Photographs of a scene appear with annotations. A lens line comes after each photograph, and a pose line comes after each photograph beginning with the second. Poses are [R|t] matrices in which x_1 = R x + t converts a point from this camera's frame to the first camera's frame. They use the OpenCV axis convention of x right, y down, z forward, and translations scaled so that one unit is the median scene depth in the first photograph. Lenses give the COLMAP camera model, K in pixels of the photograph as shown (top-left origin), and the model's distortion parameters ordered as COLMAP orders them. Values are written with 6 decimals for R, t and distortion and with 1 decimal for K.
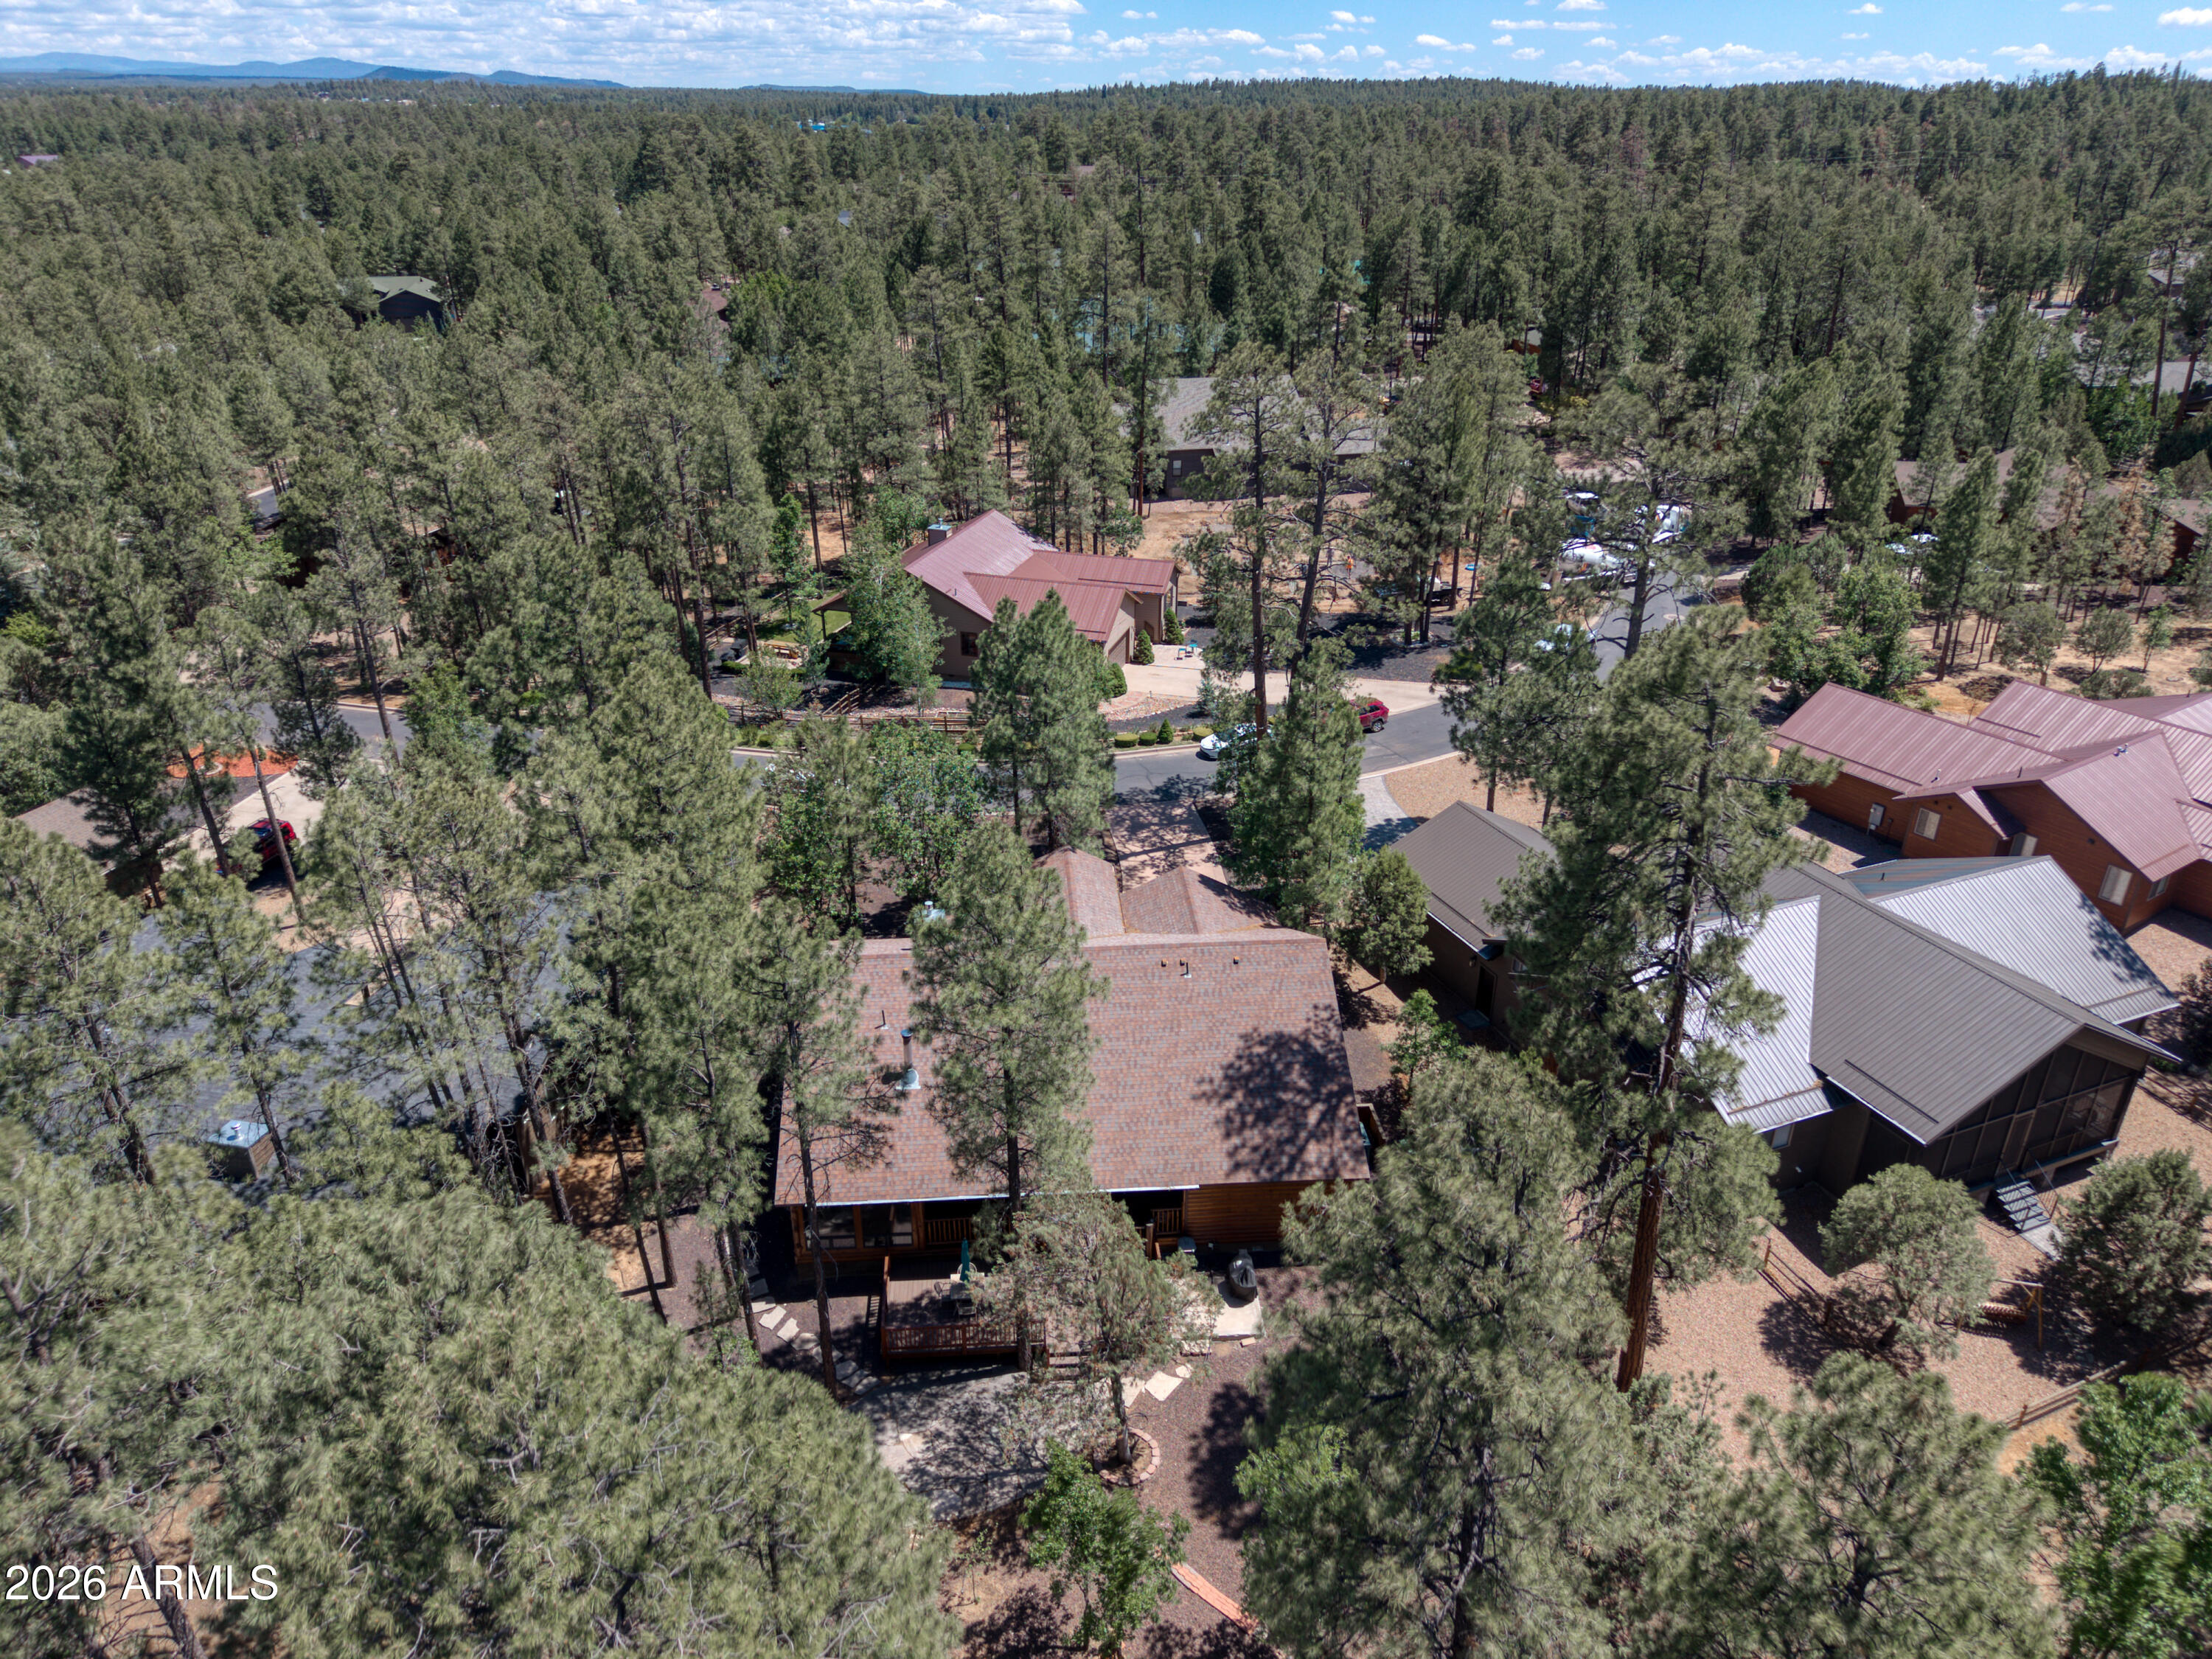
lens RADIAL K [[1519.8, 0, 1082.7], [0, 1519.8, 782.8], [0, 0, 1]] dist [0.042393, -0.011672]
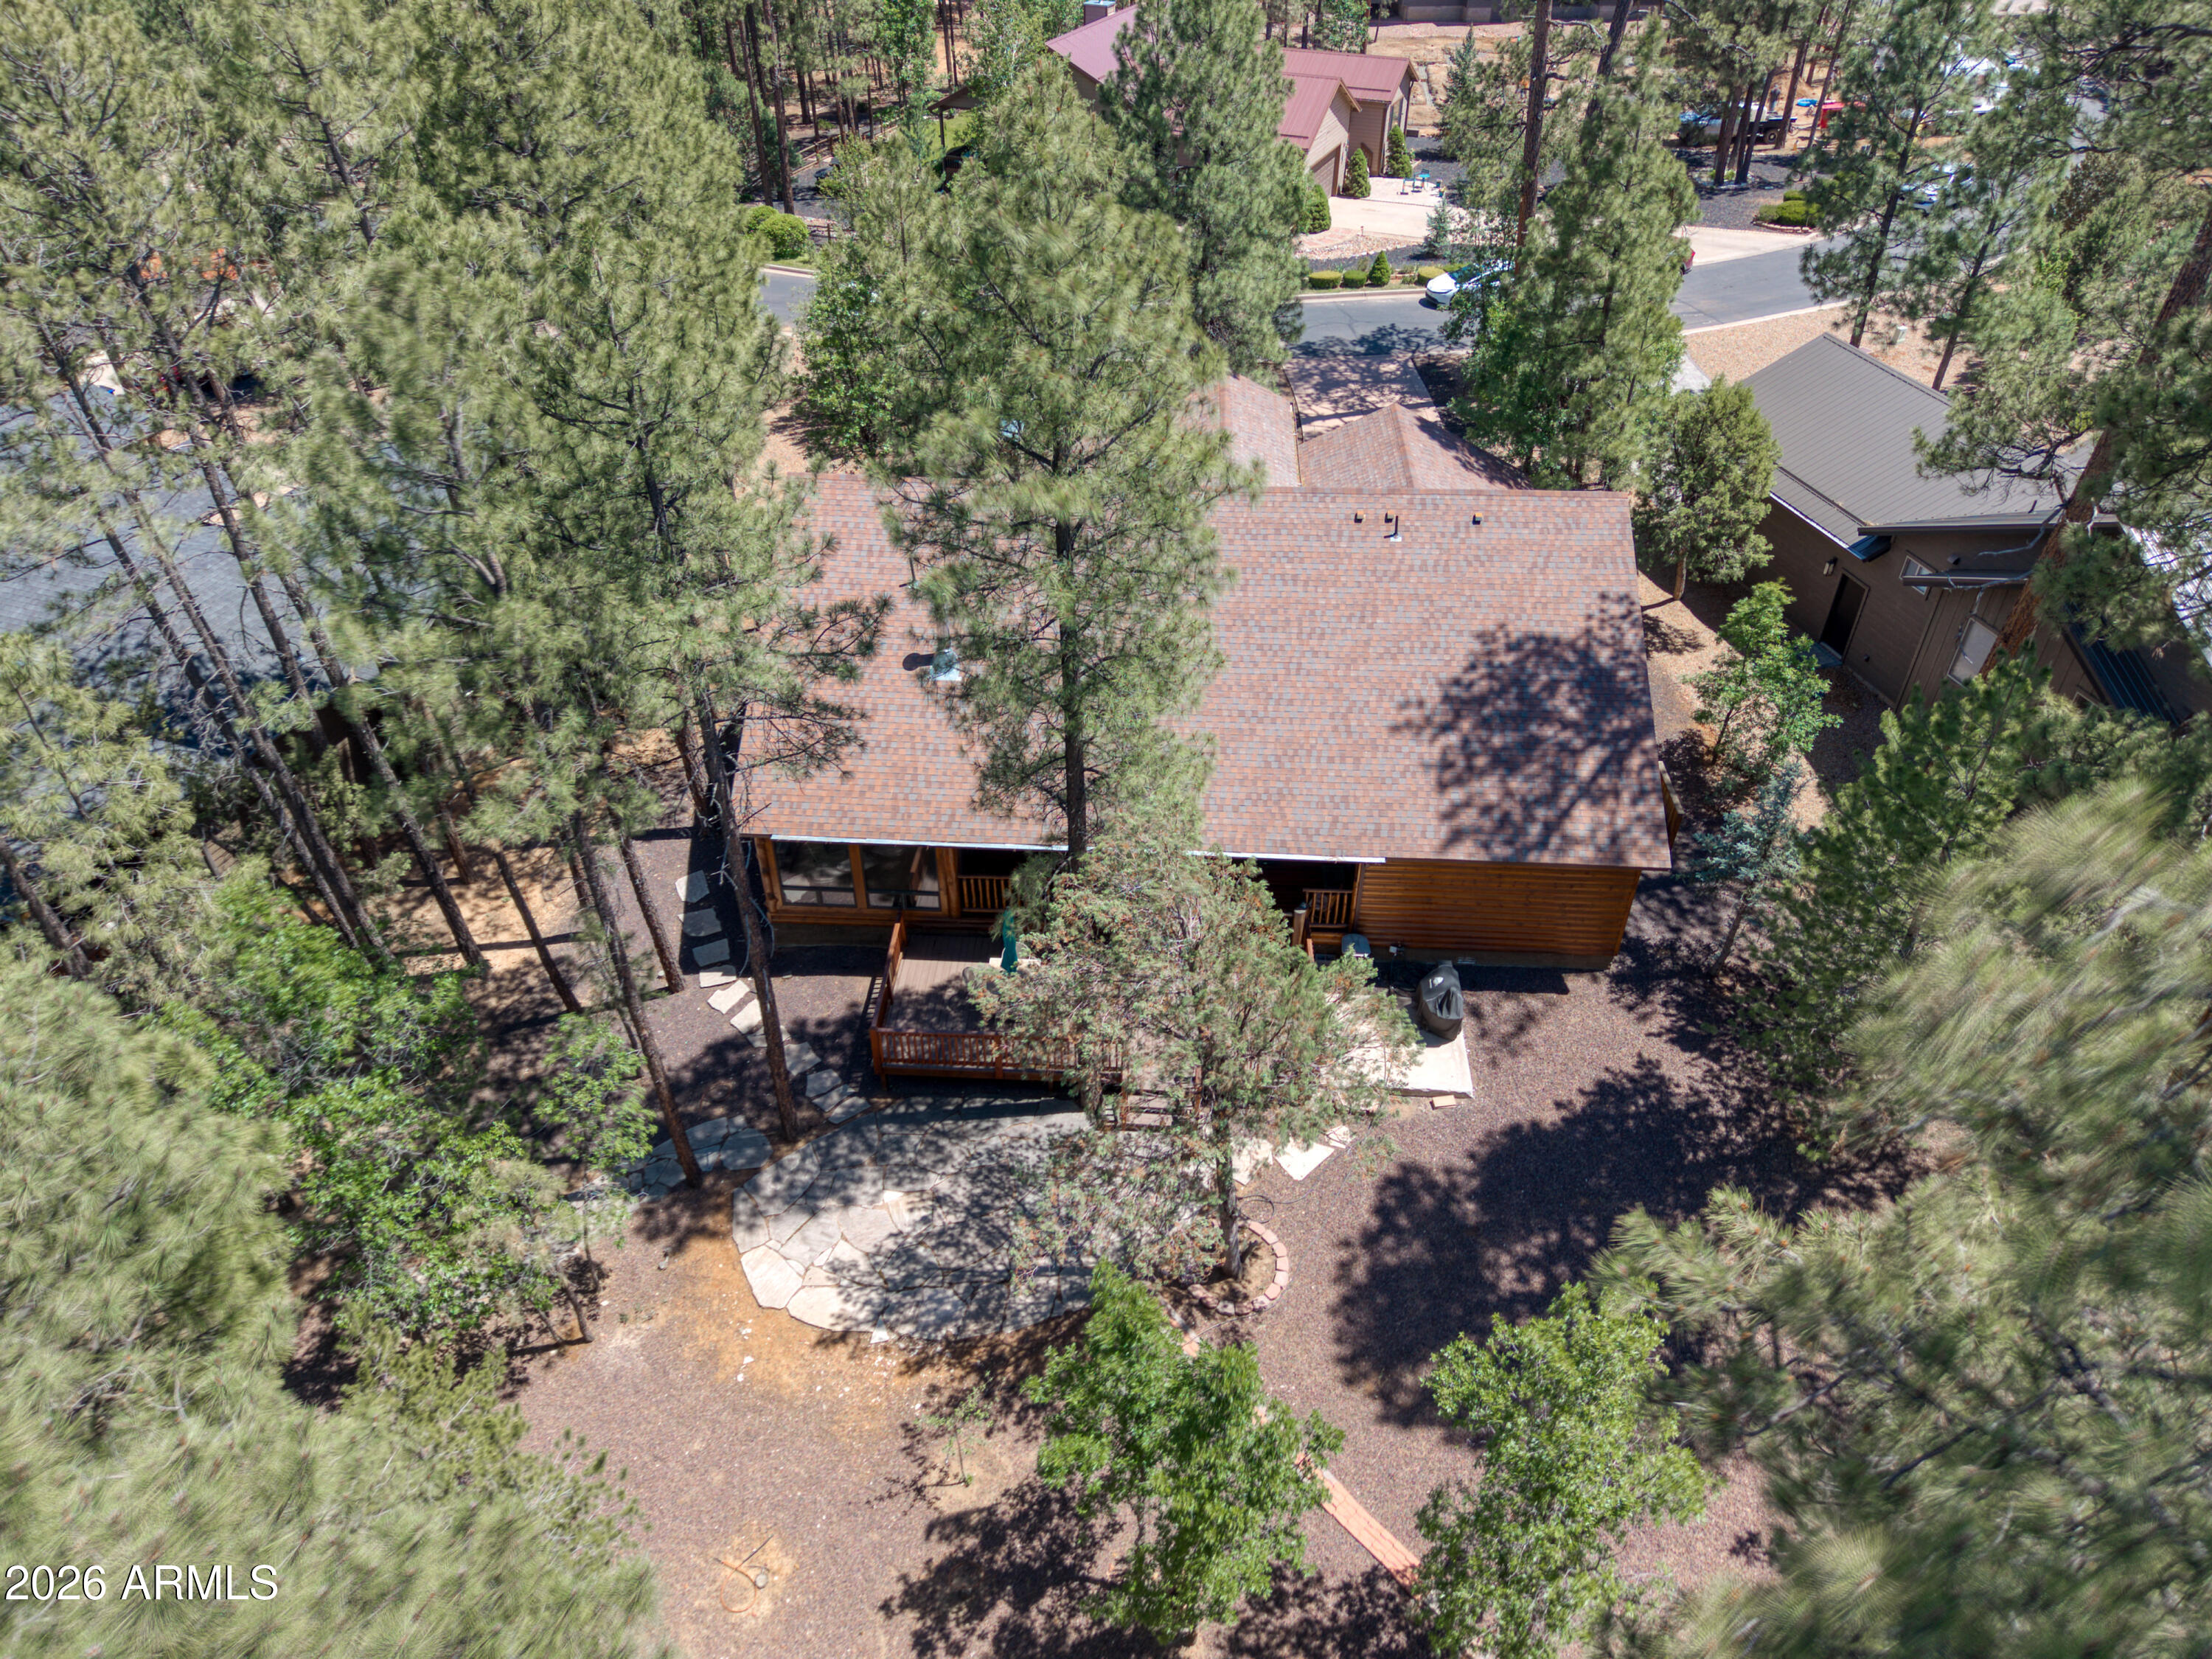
lens RADIAL K [[1519.8, 0, 1103.6], [0, 1519.8, 824.6], [0, 0, 1]] dist [0.042393, -0.011672]
pose [[0.993129, 0.078440, -0.086846, 0.013891], [-0.055771, 0.969657, 0.238025, 0.109415], [0.102881, -0.231546, 0.967369, 0.390692]]
